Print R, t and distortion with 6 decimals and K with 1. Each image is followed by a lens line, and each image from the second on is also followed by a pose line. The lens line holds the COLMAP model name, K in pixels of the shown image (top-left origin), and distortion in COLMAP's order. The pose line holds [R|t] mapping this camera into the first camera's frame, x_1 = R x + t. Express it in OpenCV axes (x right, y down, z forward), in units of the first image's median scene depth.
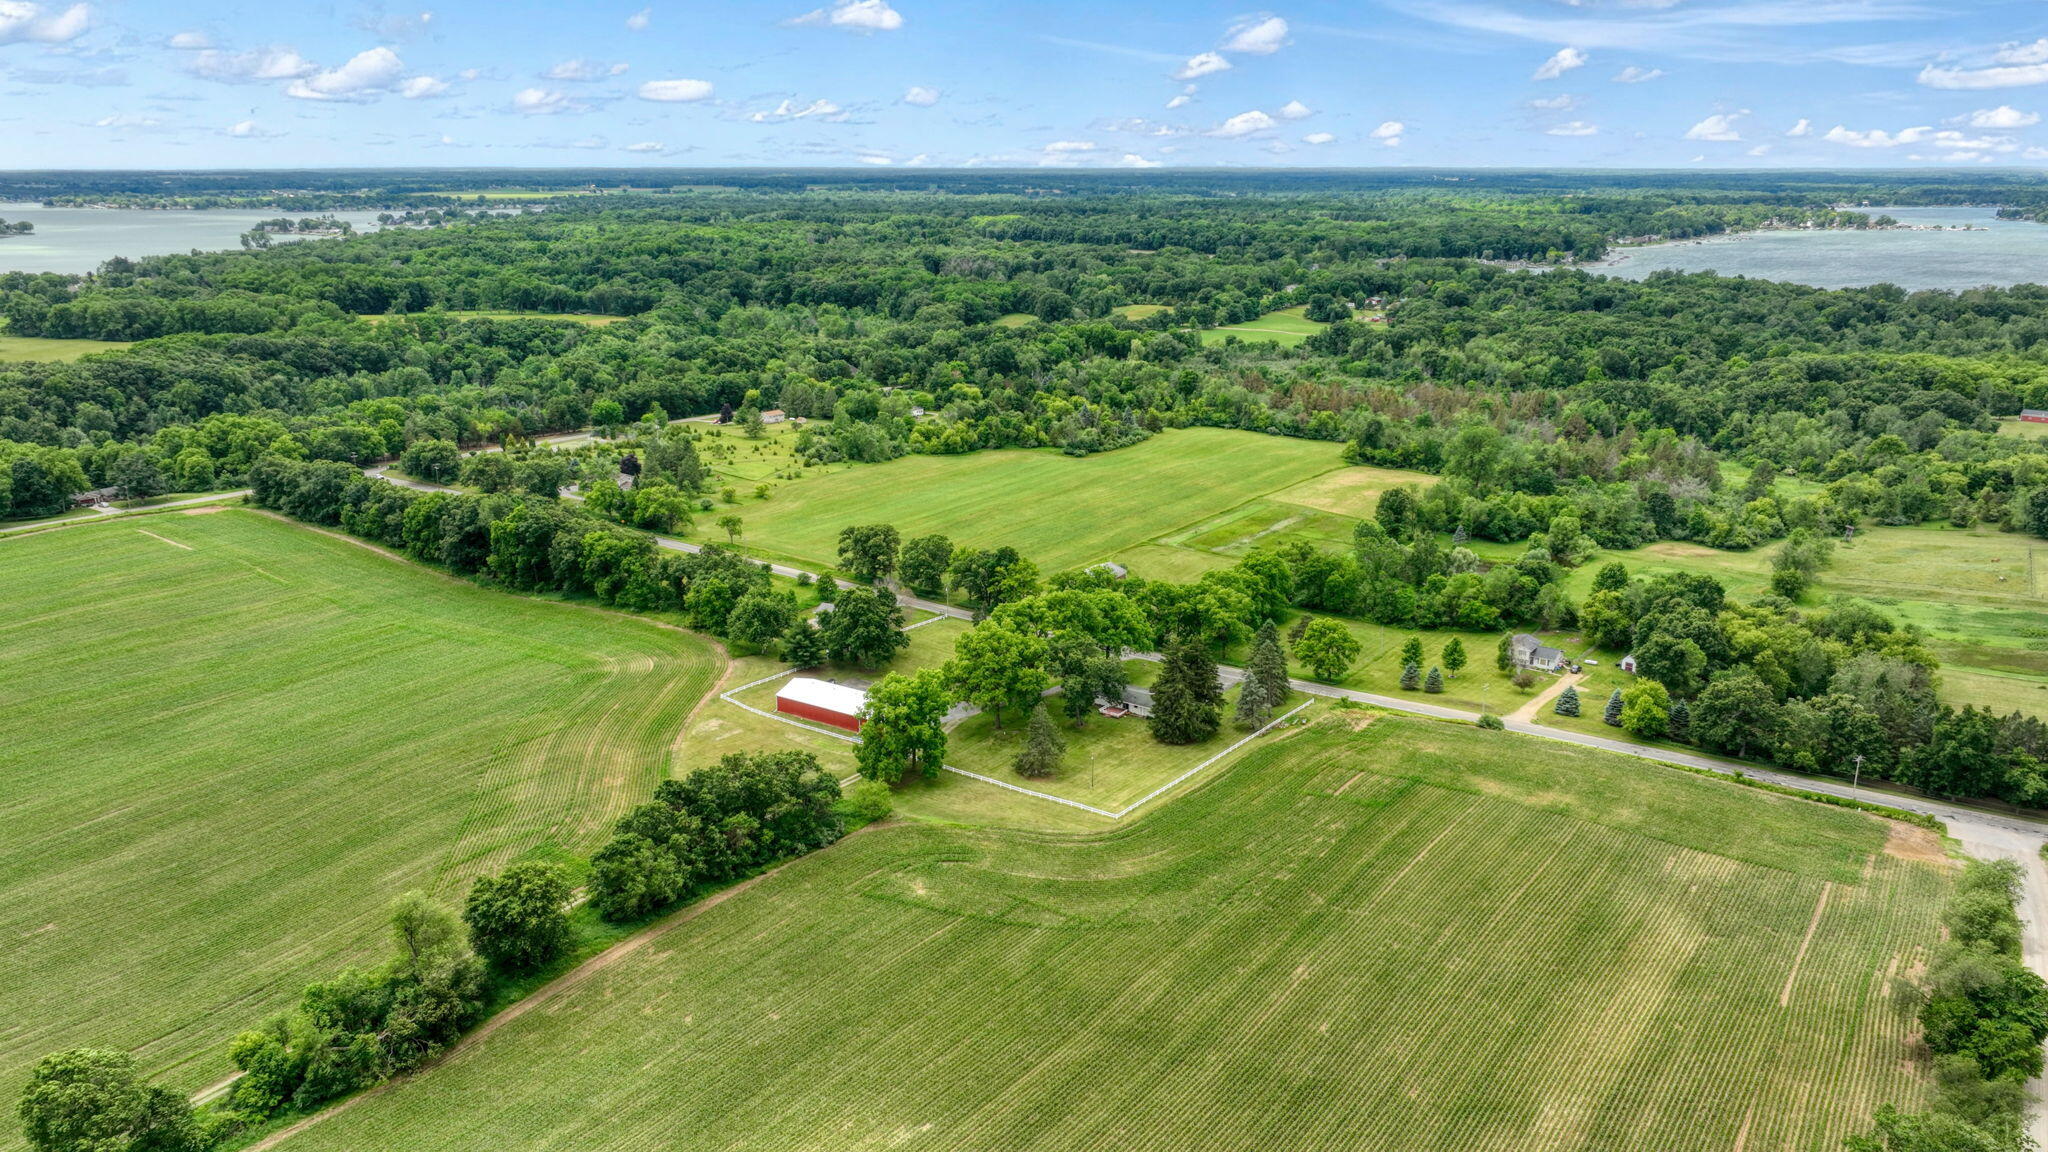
lens RADIAL K [[1474.5, 0, 1021.7], [0, 1474.5, 639.2], [0, 0, 1]] dist [0.000513, -0.000529]
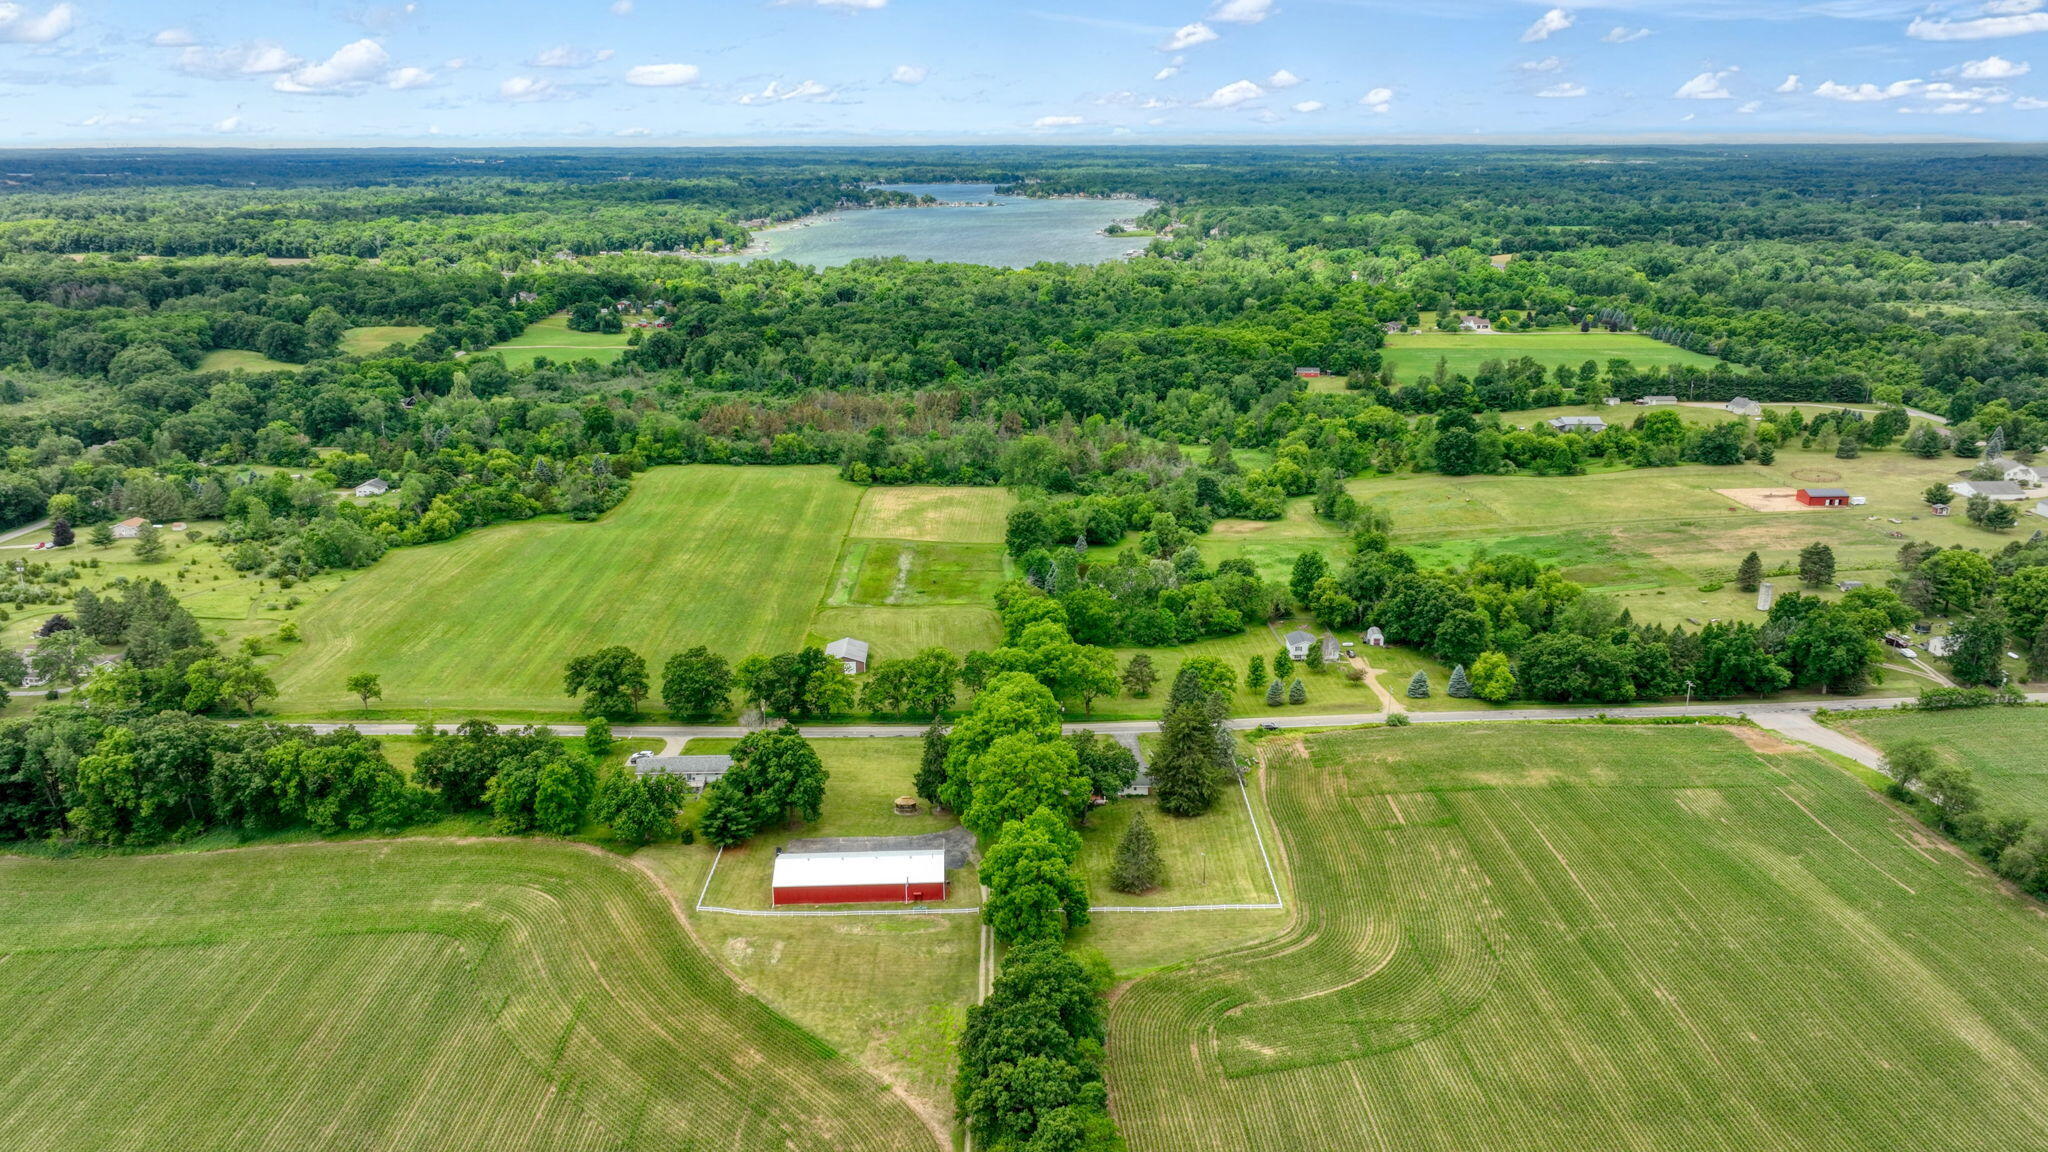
lens RADIAL K [[1497.2, 0, 1043.7], [0, 1497.2, 573.4], [0, 0, 1]] dist [-0.000339, 0.001290]
pose [[0.795878, -0.171206, 0.580747, -0.475073], [0.188537, 0.981577, 0.030994, -0.123254], [-0.575354, 0.084825, 0.813494, 0.217653]]
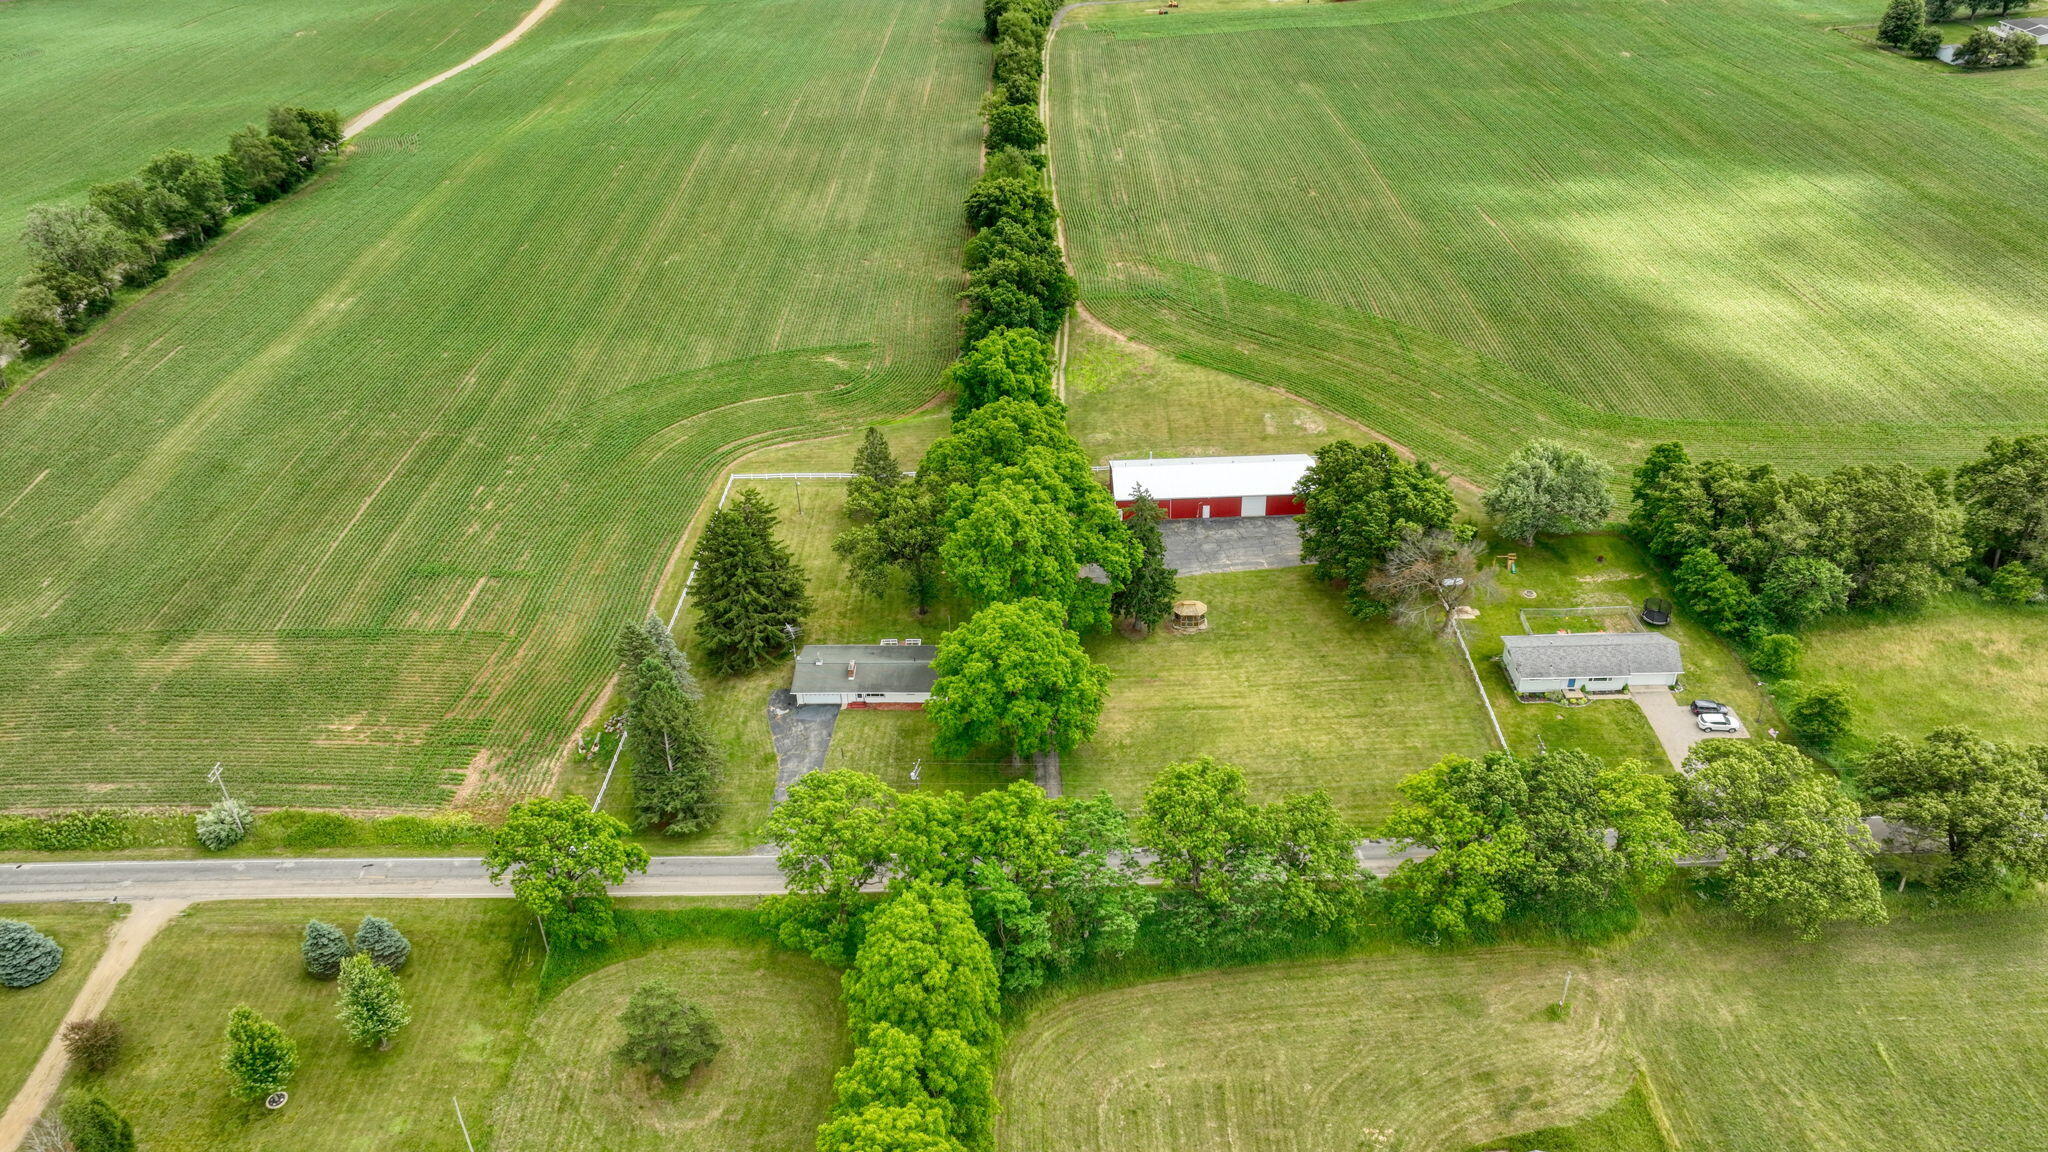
lens RADIAL K [[1421.3, 0, 1037.4], [0, 1421.3, 574.2], [0, 0, 1]] dist [-0.001963, 0.018284]
pose [[-0.814304, 0.333917, -0.474773, 0.268332], [-0.149140, 0.670125, 0.727110, -0.382934], [0.560952, 0.662896, -0.495885, 1.245287]]
